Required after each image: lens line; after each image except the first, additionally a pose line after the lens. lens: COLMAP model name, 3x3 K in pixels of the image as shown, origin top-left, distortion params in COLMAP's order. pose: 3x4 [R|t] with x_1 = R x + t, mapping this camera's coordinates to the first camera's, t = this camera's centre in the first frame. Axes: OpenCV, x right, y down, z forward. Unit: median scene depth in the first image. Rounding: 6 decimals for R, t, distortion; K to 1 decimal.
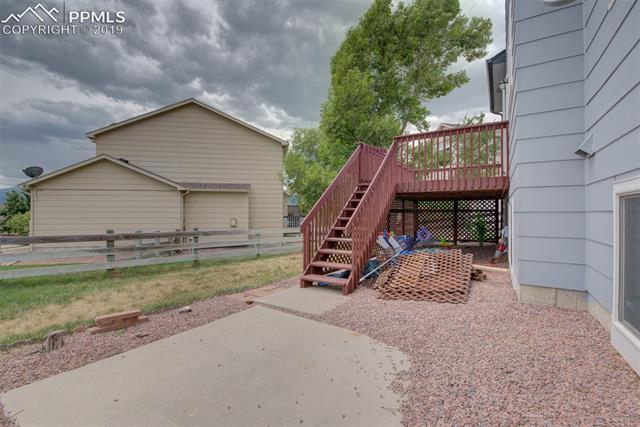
lens RADIAL K [[282.4, 0, 320.0], [0, 282.4, 213.5], [0, 0, 1]] dist [-0.002028, -0.000364]
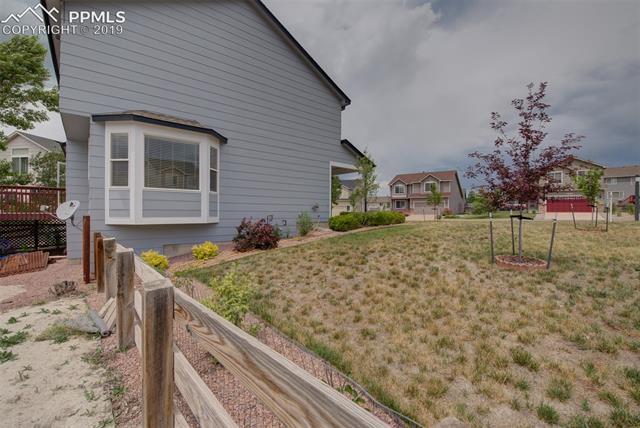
lens RADIAL K [[282.4, 0, 320.0], [0, 282.4, 214.0], [0, 0, 1]] dist [-0.002028, -0.000364]
pose [[0.317766, 0.005228, 0.948155, -0.574772], [-0.002981, 0.999985, -0.004515, -0.091788], [-0.948164, -0.001391, 0.317777, -1.124081]]
